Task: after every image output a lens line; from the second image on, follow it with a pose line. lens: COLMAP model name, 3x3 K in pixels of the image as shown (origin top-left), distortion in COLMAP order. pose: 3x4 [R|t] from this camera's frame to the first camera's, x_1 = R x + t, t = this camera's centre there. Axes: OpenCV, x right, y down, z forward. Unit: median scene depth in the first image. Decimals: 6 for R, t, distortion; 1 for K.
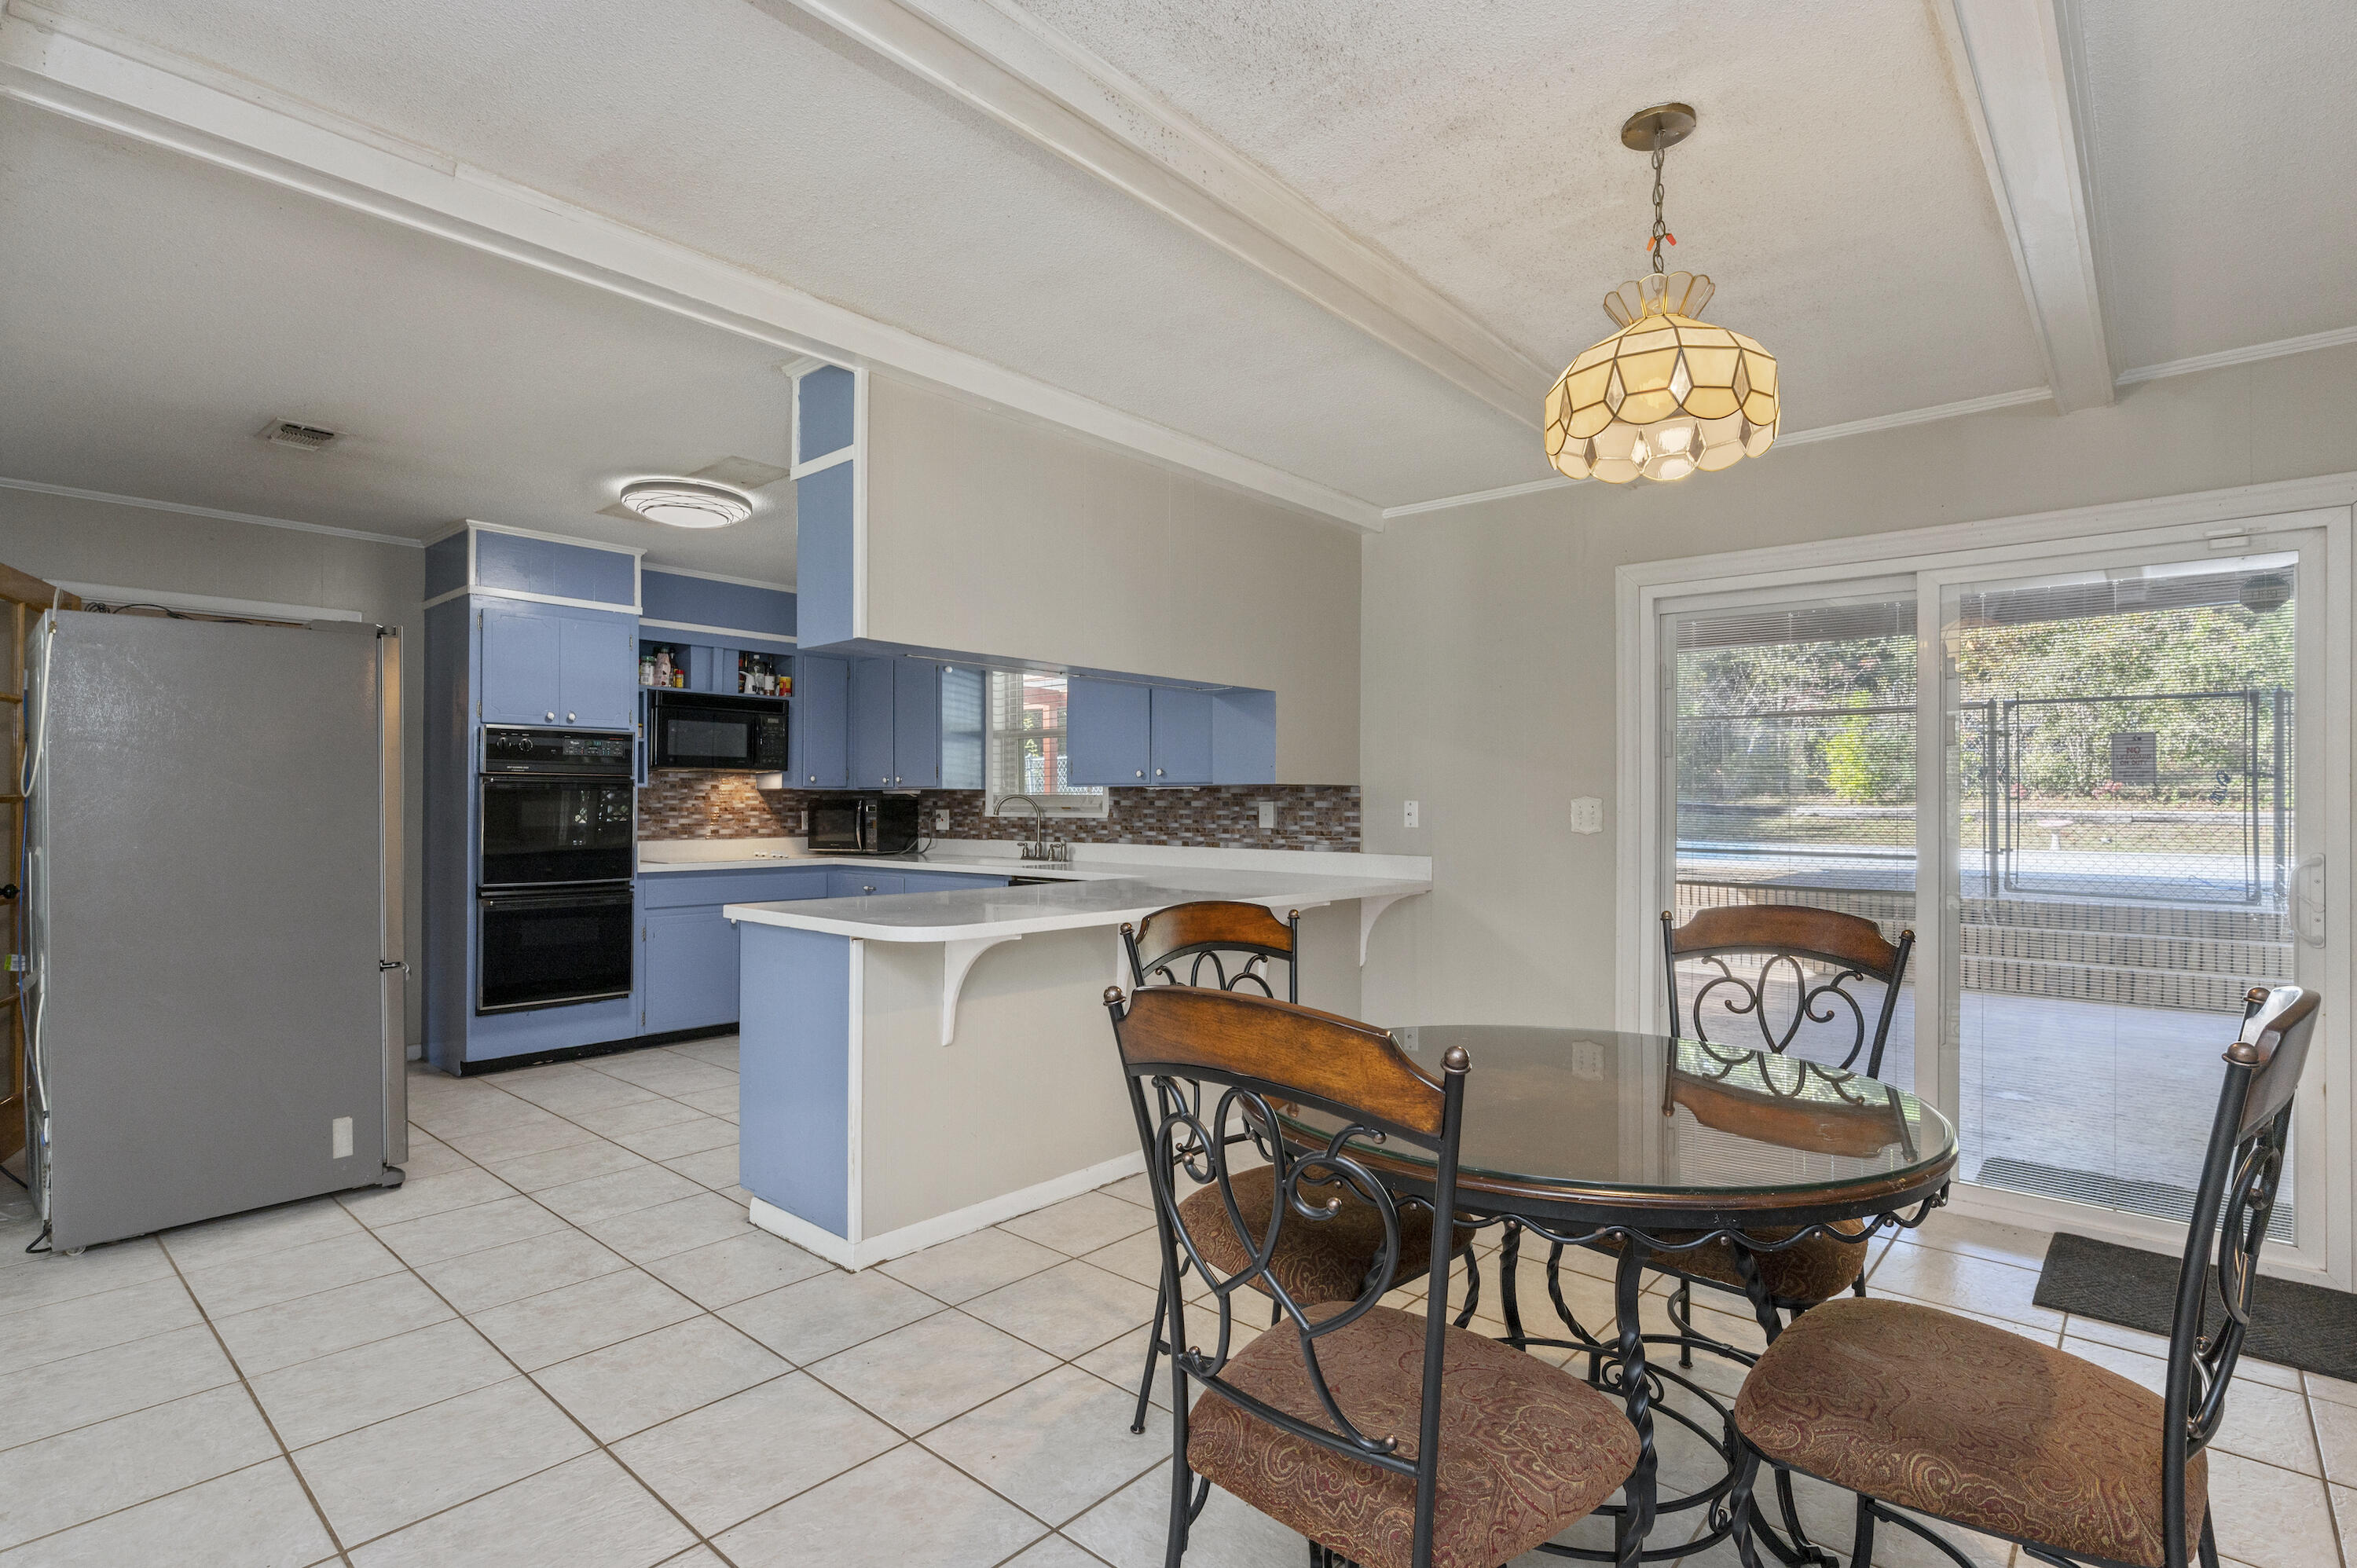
lens RADIAL K [[1124.6, 0, 1178.5], [0, 1124.6, 784.0], [0, 0, 1]] dist [-0.001428, 0.000276]
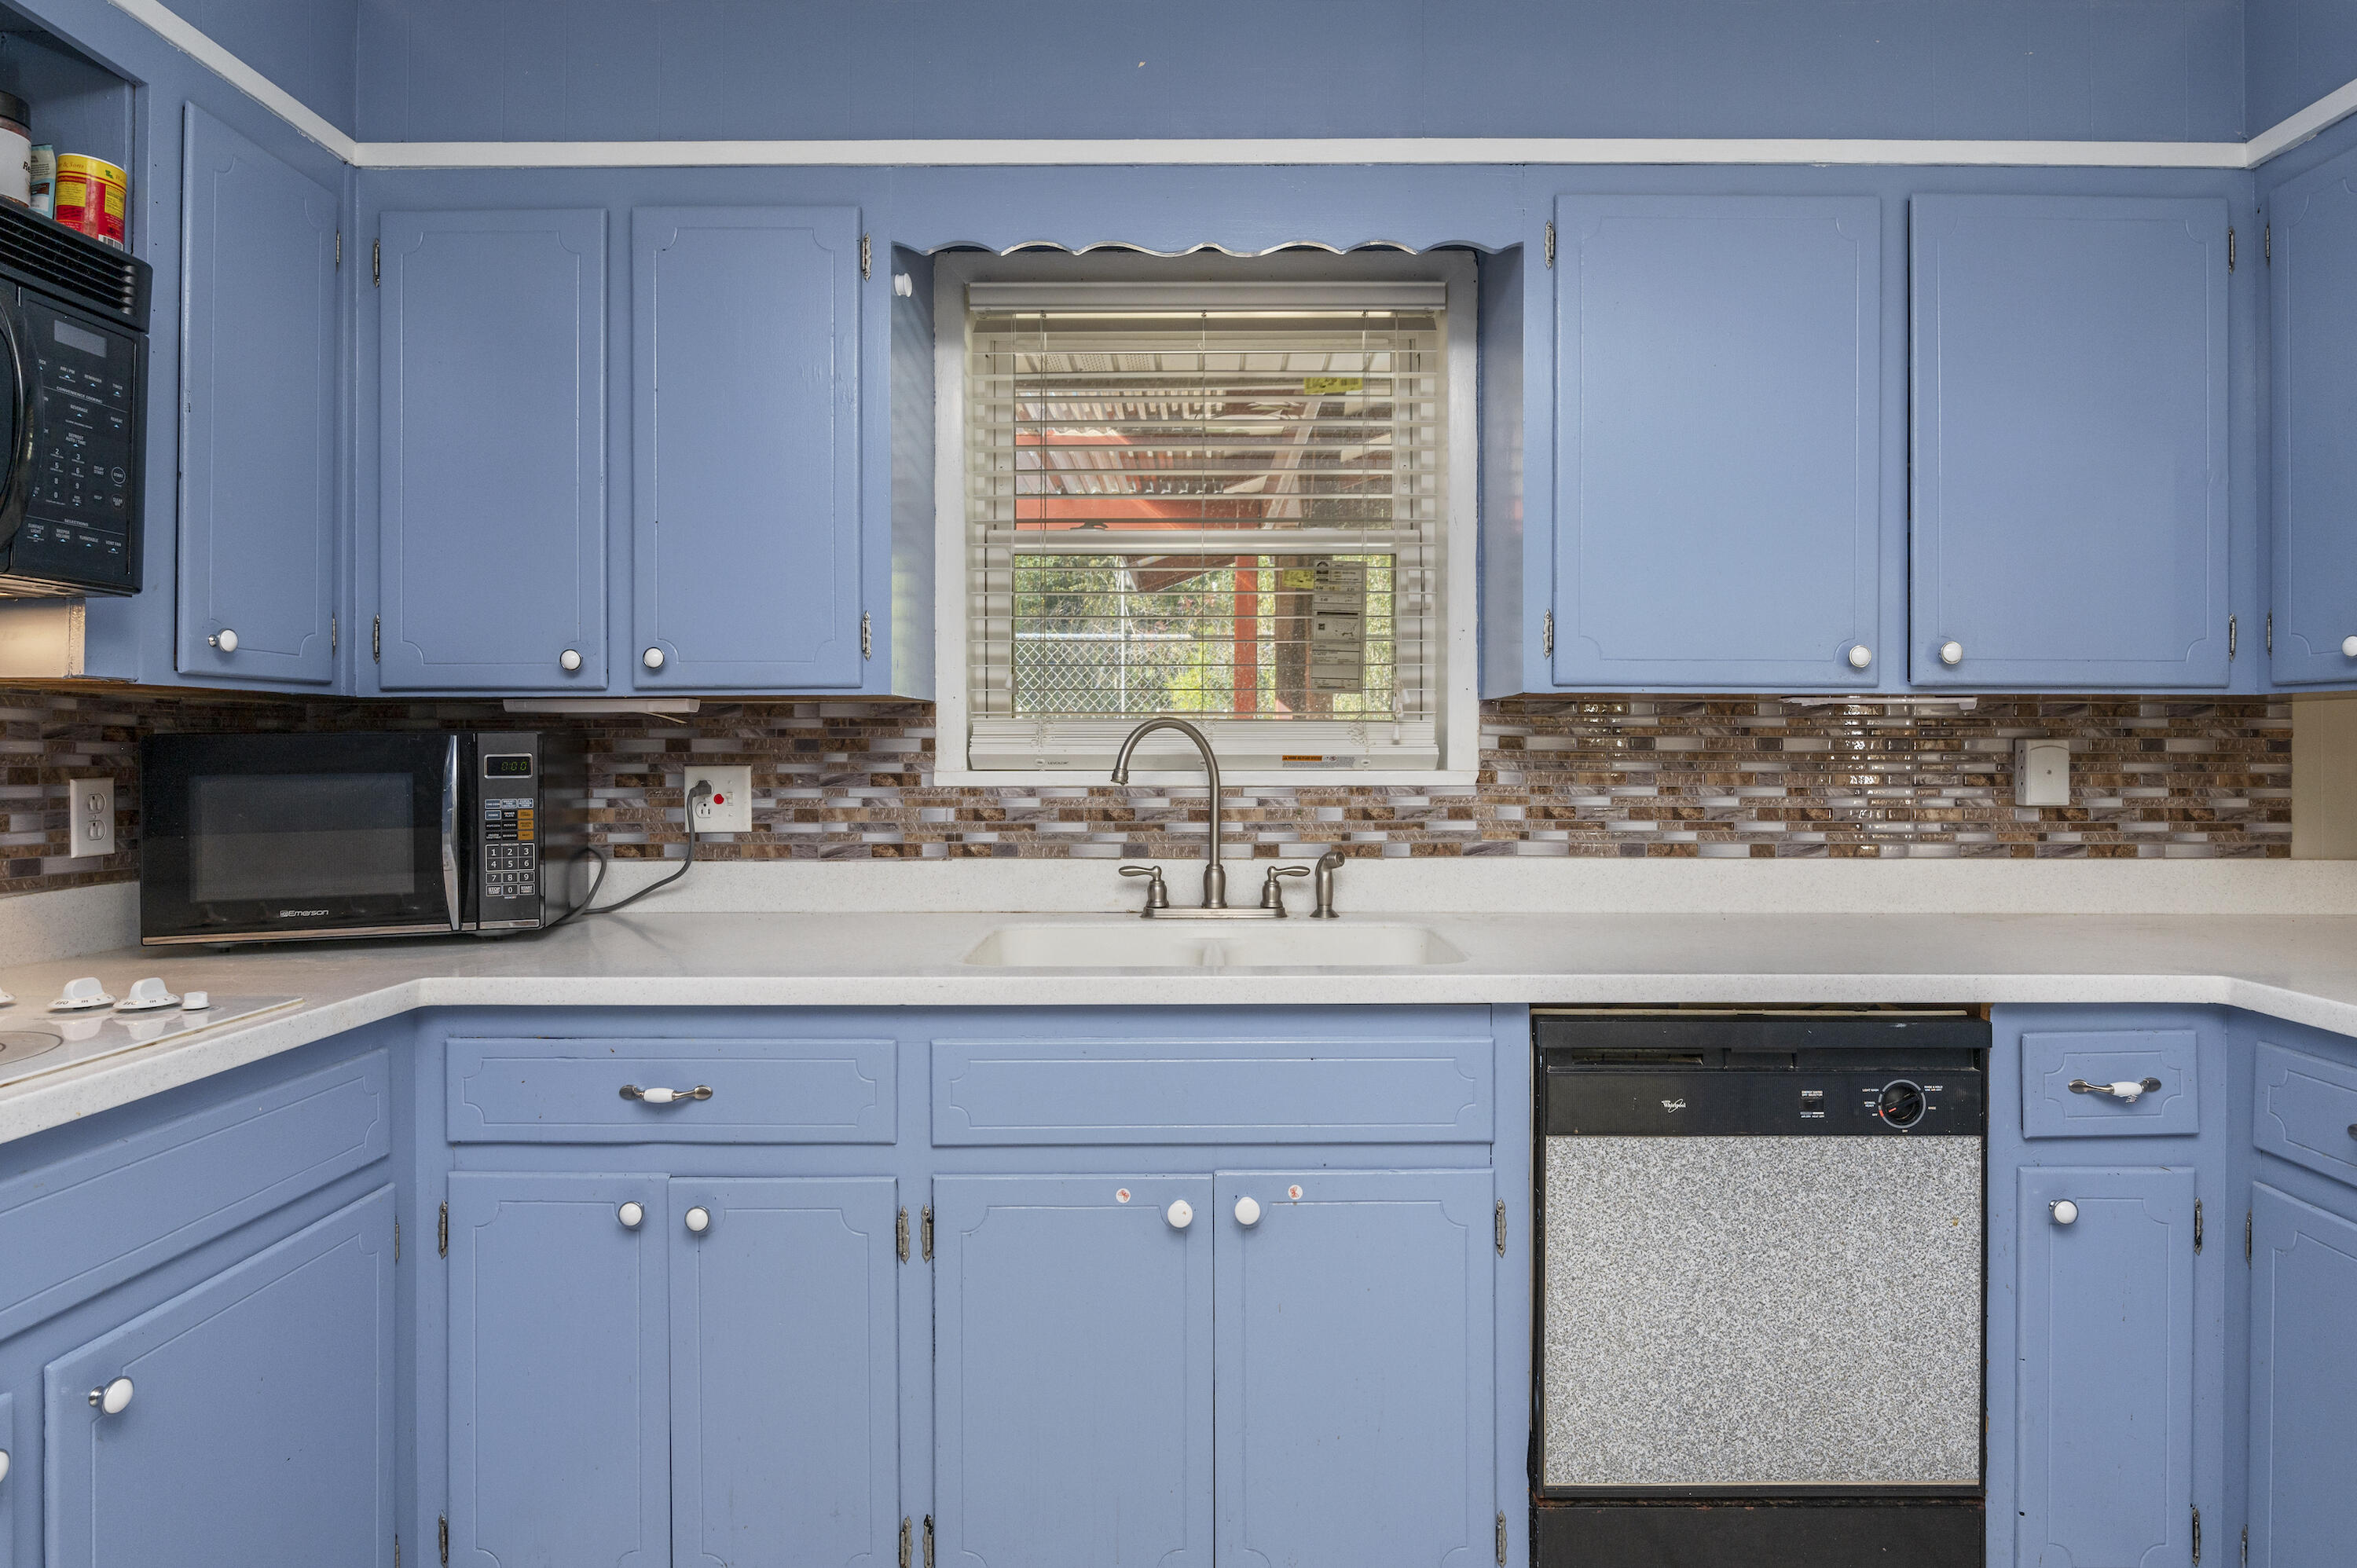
lens RADIAL K [[1300.4, 0, 1183.9], [0, 1300.4, 747.7], [0, 0, 1]] dist [-0.003314, -0.000861]
pose [[0.753255, -0.002887, 0.657722, -0.398566], [-0.009884, 0.999828, 0.015708, 0.012984], [-0.657654, -0.018333, 0.753097, 0.756448]]
